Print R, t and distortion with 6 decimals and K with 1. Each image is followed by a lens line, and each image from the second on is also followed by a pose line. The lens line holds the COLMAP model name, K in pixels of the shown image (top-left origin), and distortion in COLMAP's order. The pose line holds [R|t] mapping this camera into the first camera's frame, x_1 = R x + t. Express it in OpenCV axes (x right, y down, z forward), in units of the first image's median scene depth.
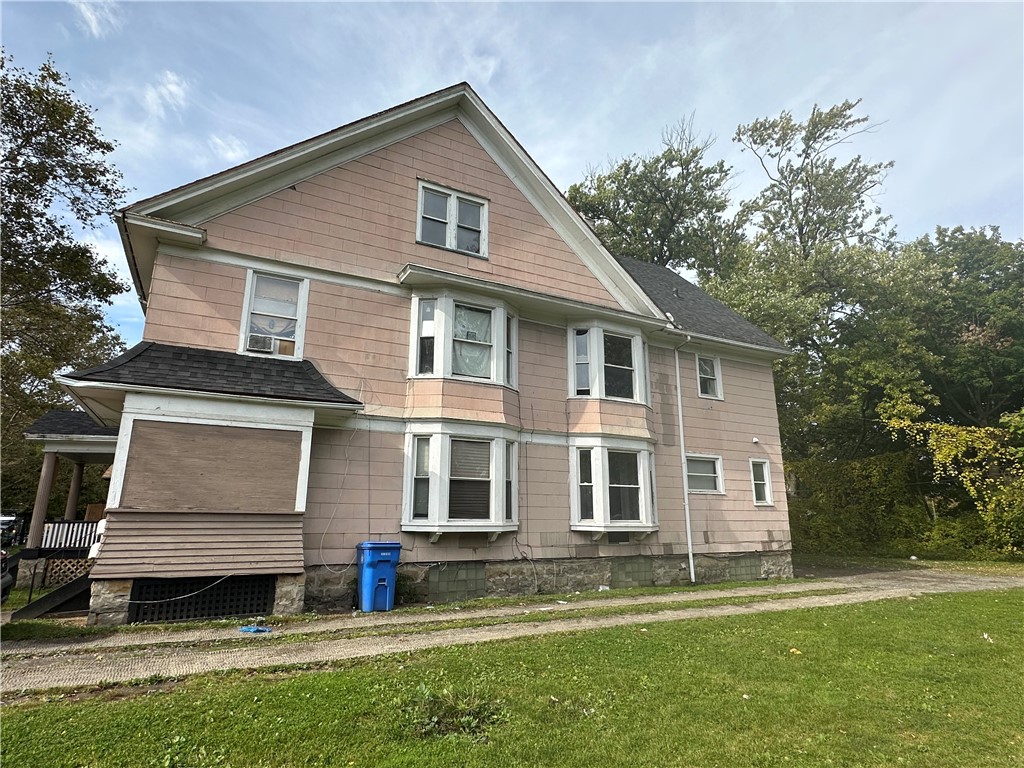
lens RADIAL K [[560.4, 0, 510.7], [0, 560.4, 382.2], [0, 0, 1]] dist [-0.002003, -0.000664]
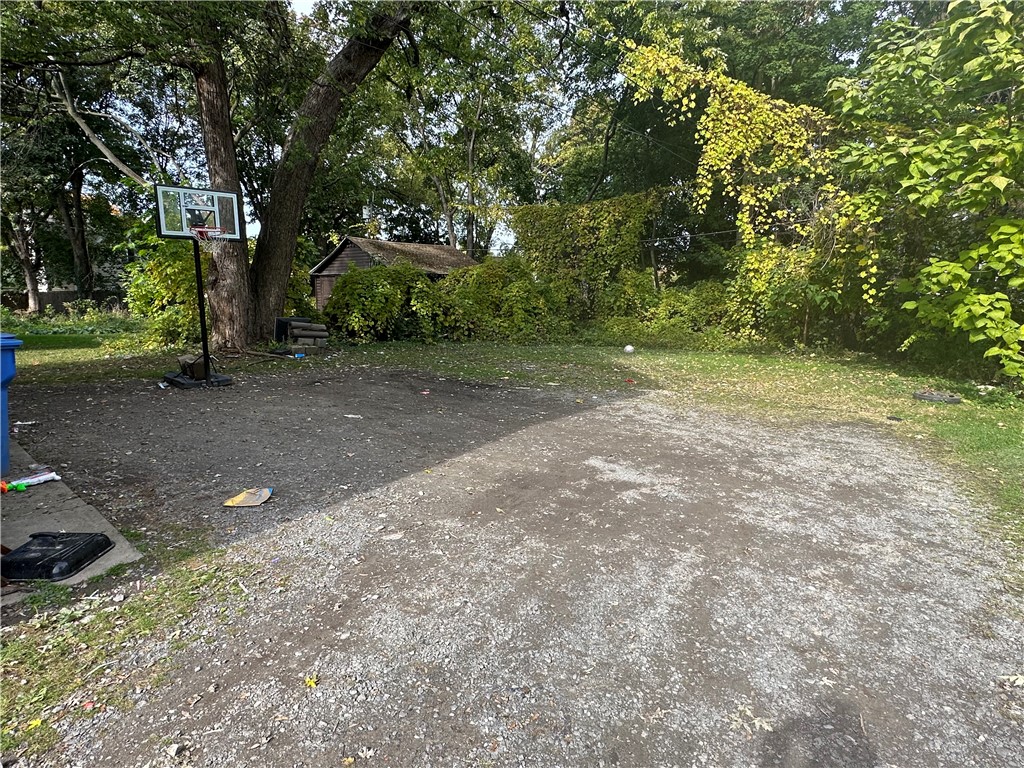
lens RADIAL K [[560.4, 0, 511.1], [0, 560.4, 385.4], [0, 0, 1]] dist [-0.002003, -0.000664]
pose [[0.924186, -0.047246, 0.379010, 0.318584], [-0.106322, 0.921274, 0.374098, 0.116579], [-0.366847, -0.386033, 0.846405, 0.445858]]
